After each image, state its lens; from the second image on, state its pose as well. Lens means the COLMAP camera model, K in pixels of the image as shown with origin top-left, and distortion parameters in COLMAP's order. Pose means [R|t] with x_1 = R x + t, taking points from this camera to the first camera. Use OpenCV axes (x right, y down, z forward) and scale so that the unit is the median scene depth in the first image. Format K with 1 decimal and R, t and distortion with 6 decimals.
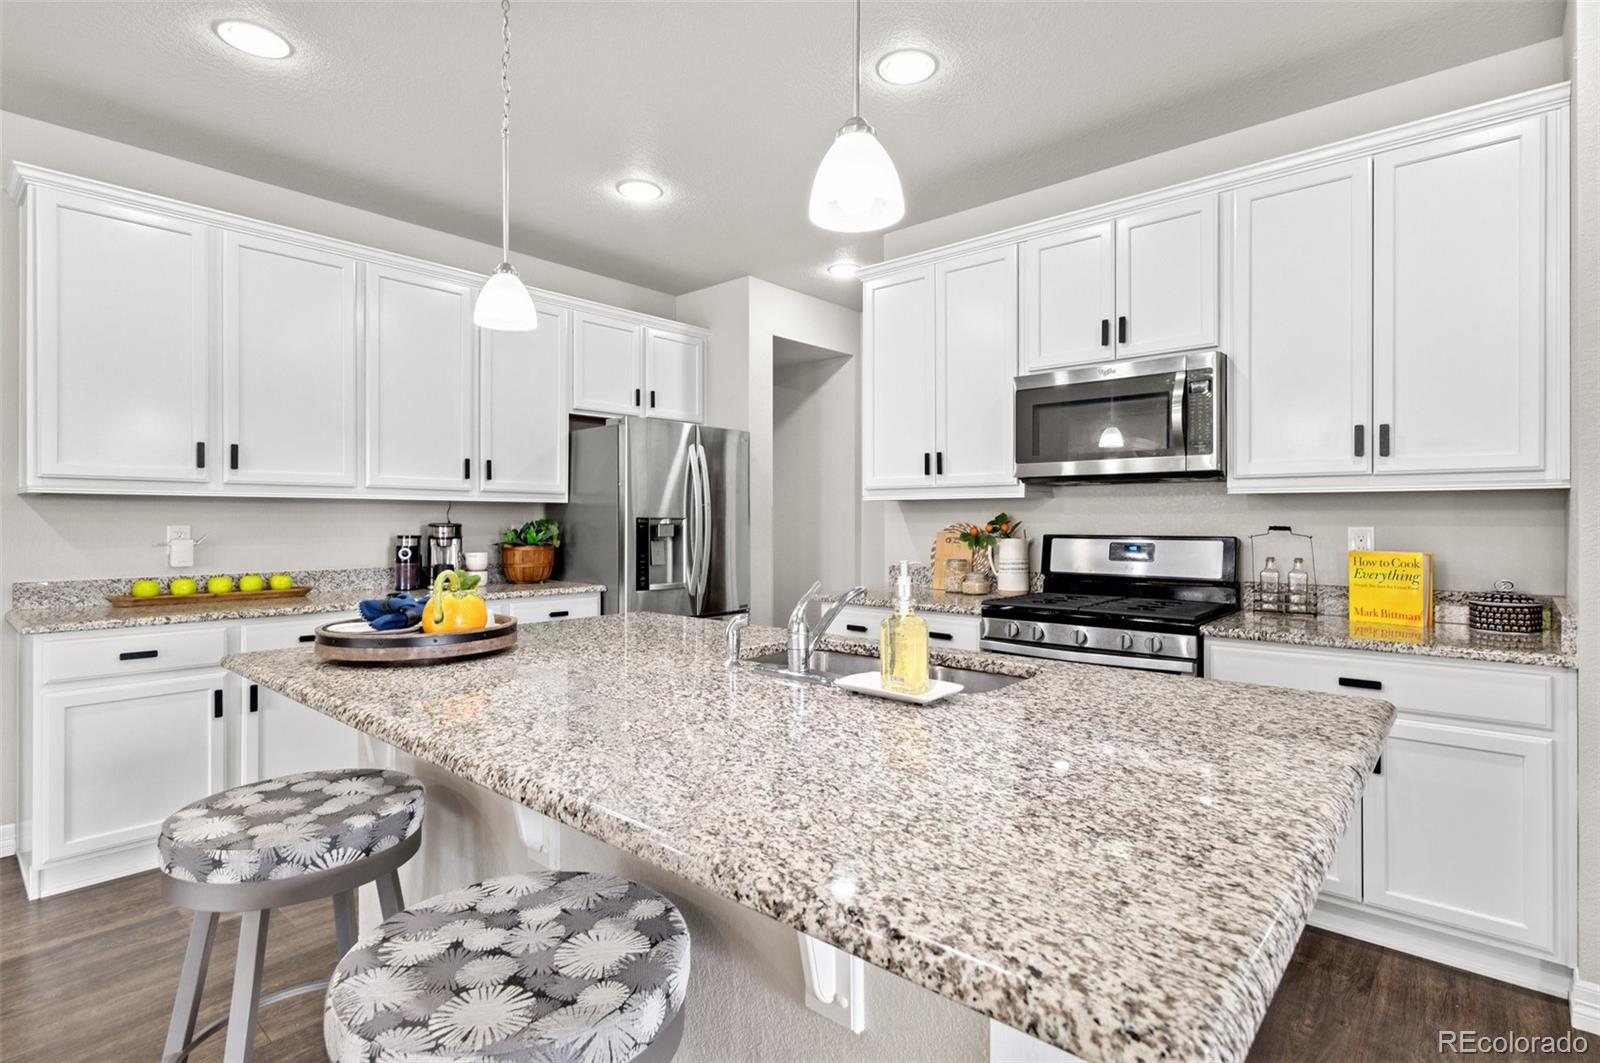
lens RADIAL K [[782.9, 0, 801.0], [0, 782.9, 519.1], [0, 0, 1]] dist [-0.000894, -0.003029]
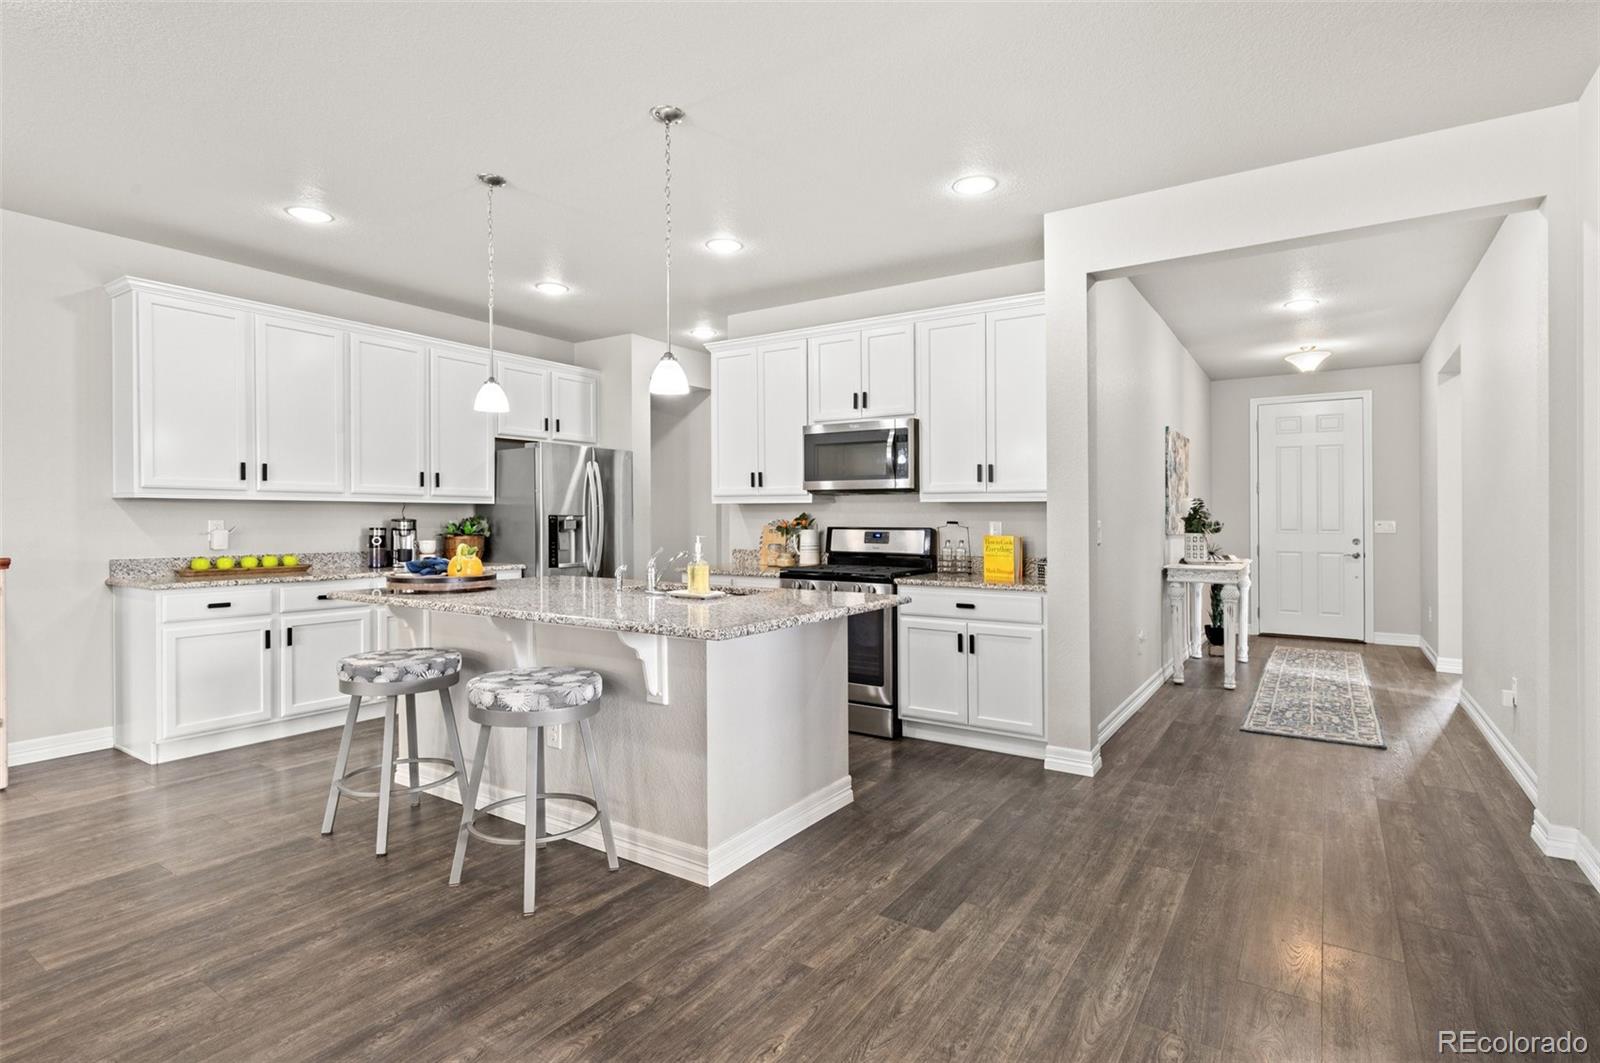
lens RADIAL K [[782.9, 0, 797.2], [0, 782.9, 529.1], [0, 0, 1]] dist [-0.000894, -0.003029]
pose [[0.990940, -0.000213, 0.134308, 0.046524], [-0.002015, 0.999863, 0.016453, -0.000893], [-0.134293, -0.016575, 0.990803, -0.507461]]
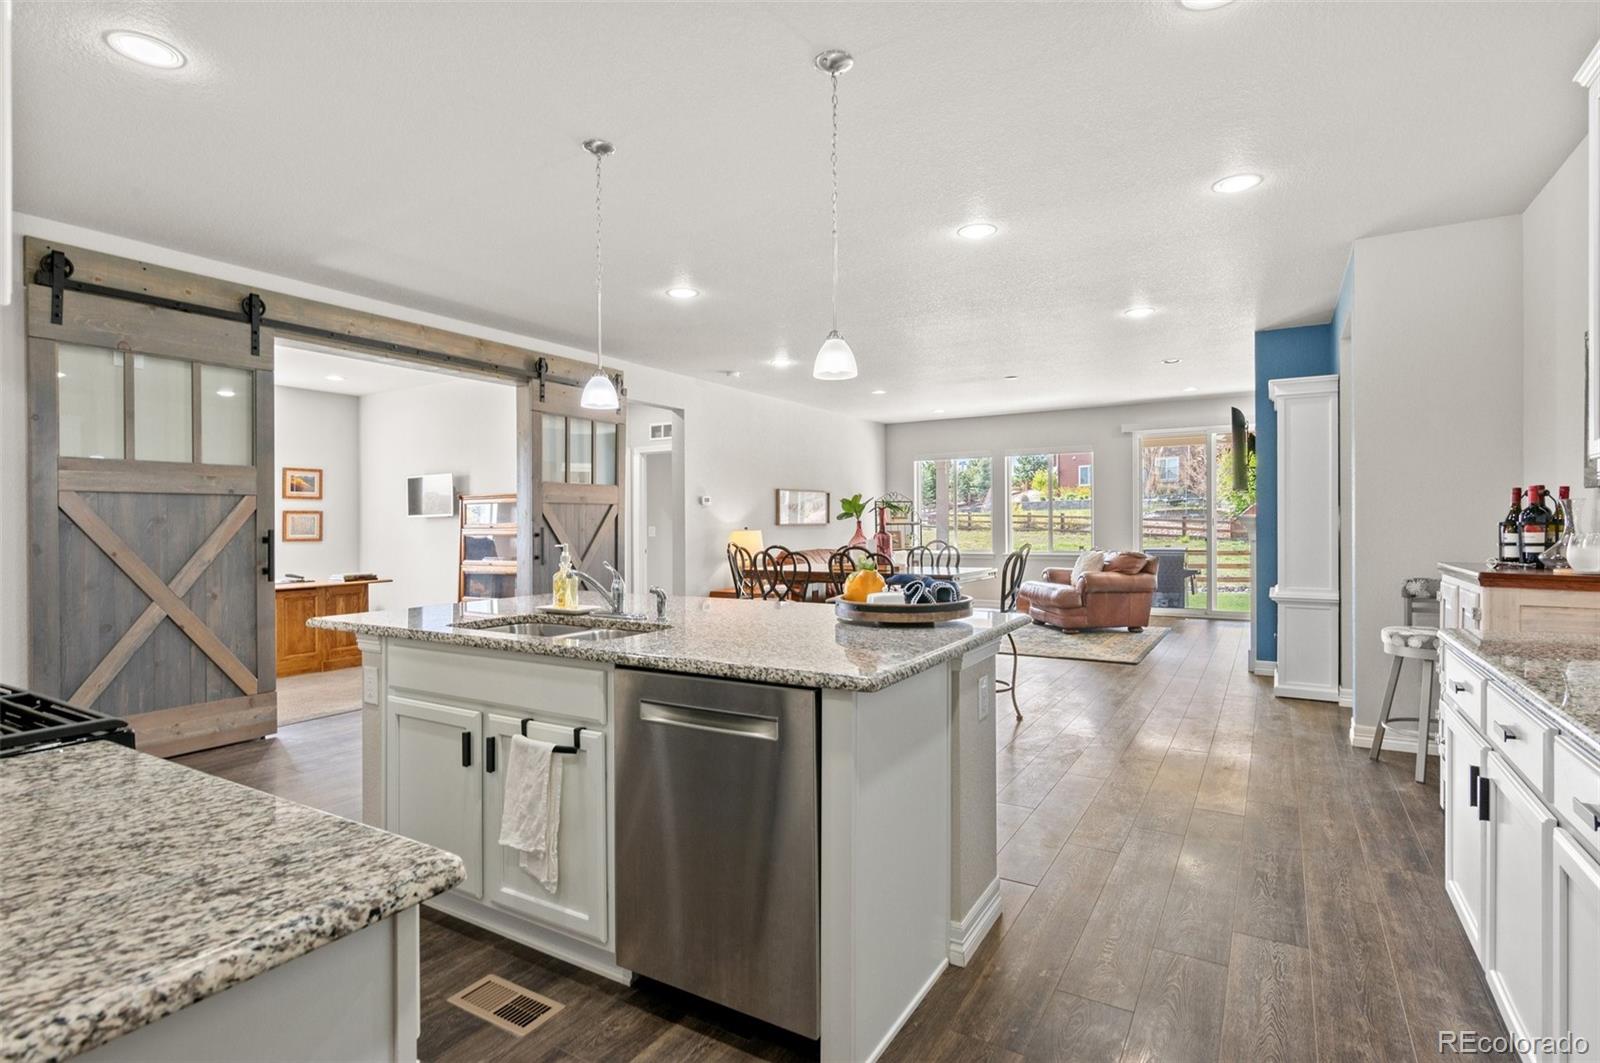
lens RADIAL K [[782.9, 0, 795.7], [0, 782.9, 525.5], [0, 0, 1]] dist [-0.000894, -0.003029]
pose [[-0.983031, 0.007686, -0.183278, -0.035970], [0.007643, 0.999970, 0.000943, 0.004536], [0.183280, -0.000474, -0.983061, 1.281663]]
